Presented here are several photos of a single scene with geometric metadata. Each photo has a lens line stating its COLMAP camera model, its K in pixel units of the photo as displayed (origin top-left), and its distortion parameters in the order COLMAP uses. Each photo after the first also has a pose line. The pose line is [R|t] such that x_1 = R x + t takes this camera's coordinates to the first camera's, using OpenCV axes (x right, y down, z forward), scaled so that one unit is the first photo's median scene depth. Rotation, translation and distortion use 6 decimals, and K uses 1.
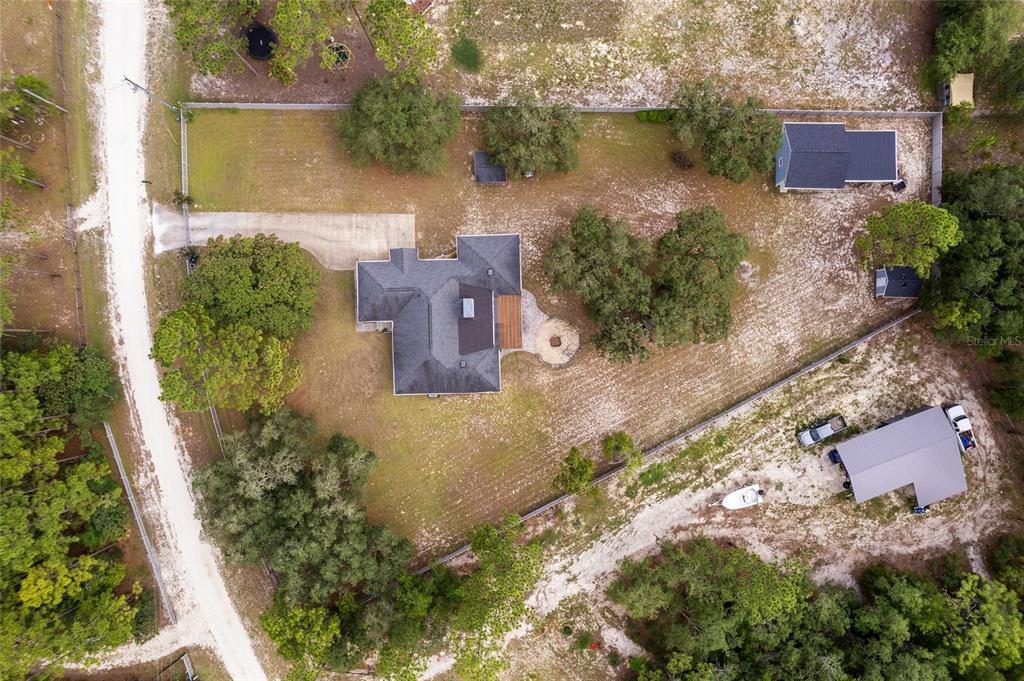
lens RADIAL K [[655.5, 0, 515.4], [0, 655.5, 349.2], [0, 0, 1]] dist [-0.074134, 0.077126]
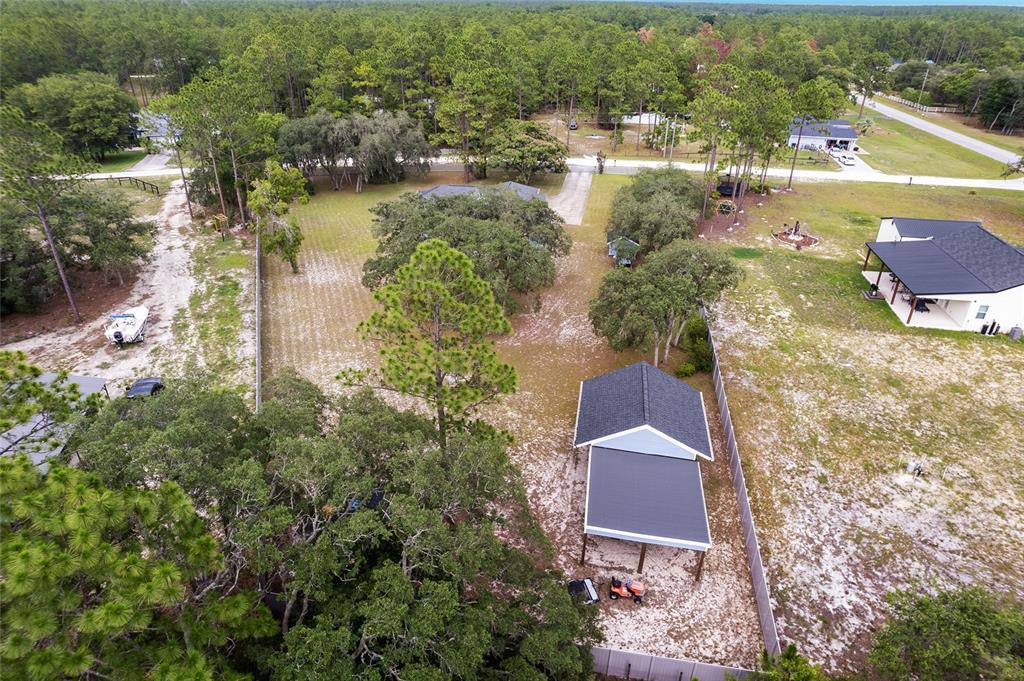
lens RADIAL K [[655.5, 0, 515.4], [0, 655.5, 349.2], [0, 0, 1]] dist [-0.074134, 0.077126]
pose [[-0.146888, 0.471357, -0.869624, 0.873666], [-0.988886, -0.090396, 0.118036, -0.246986], [-0.022973, 0.877298, 0.479396, 0.678394]]
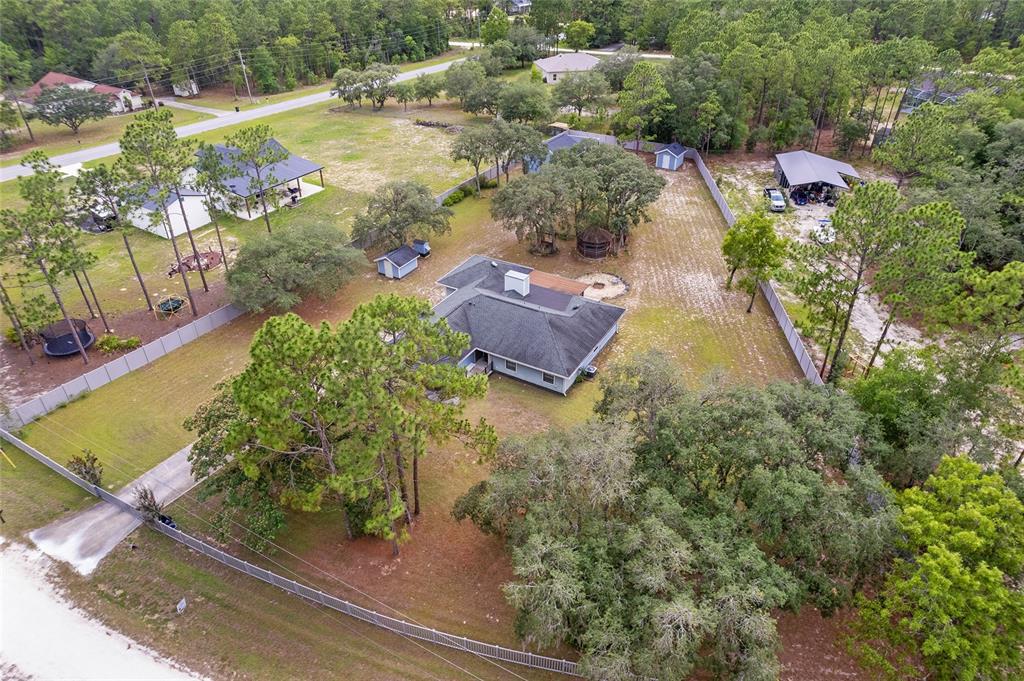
lens RADIAL K [[655.5, 0, 515.4], [0, 655.5, 349.2], [0, 0, 1]] dist [-0.074134, 0.077126]
pose [[0.519951, -0.476284, 0.709087, -0.656692], [0.854163, 0.282660, -0.436472, 0.299363], [0.007454, 0.832620, 0.553794, 0.588086]]
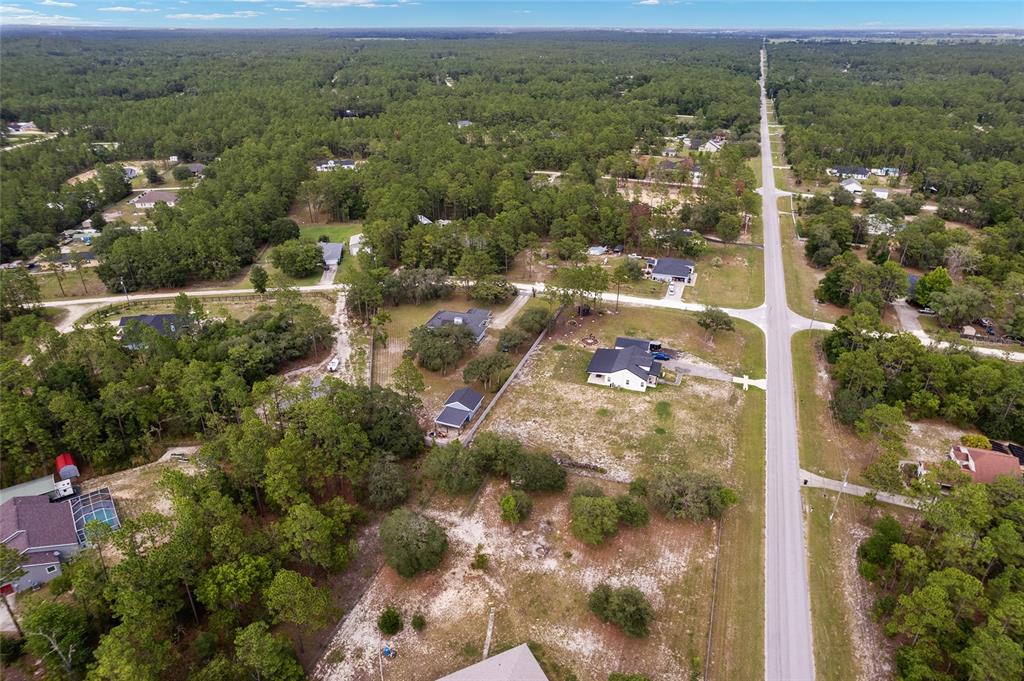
lens RADIAL K [[655.5, 0, 515.4], [0, 655.5, 349.2], [0, 0, 1]] dist [-0.074134, 0.077126]
pose [[-0.309524, 0.428361, -0.848942, 1.999764], [-0.950849, -0.147880, 0.272062, -0.949247], [-0.009001, 0.891425, 0.453079, -0.067622]]
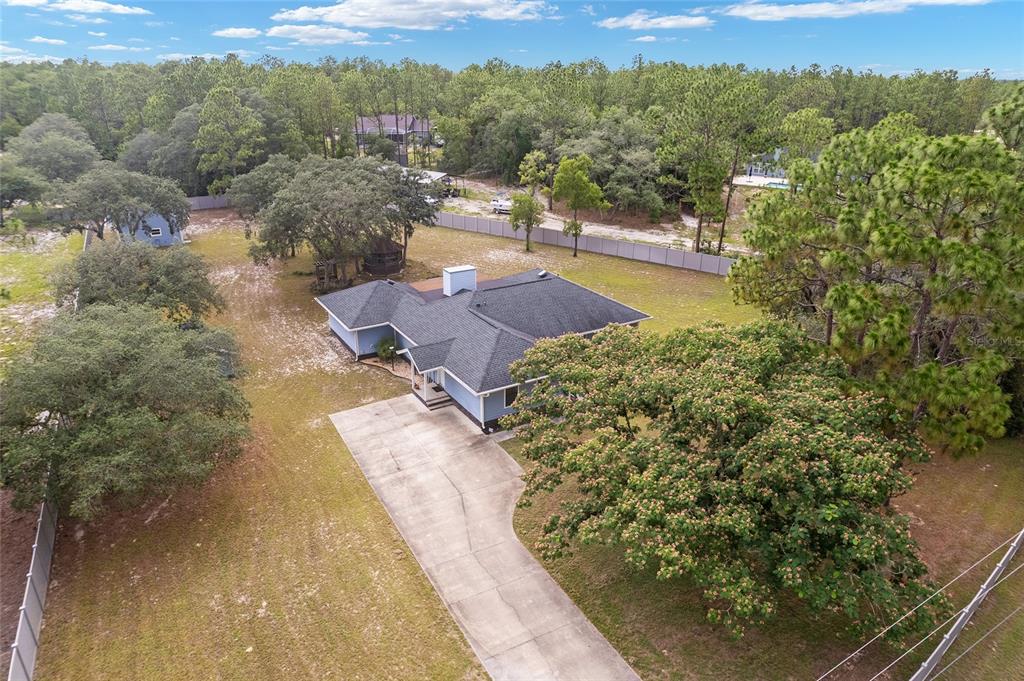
lens RADIAL K [[655.5, 0, 515.4], [0, 655.5, 349.2], [0, 0, 1]] dist [-0.074134, 0.077126]
pose [[-0.505109, -0.345564, 0.790854, -0.572687], [0.863043, -0.197247, 0.465028, -0.299159], [-0.004703, 0.917431, 0.397868, 0.777656]]
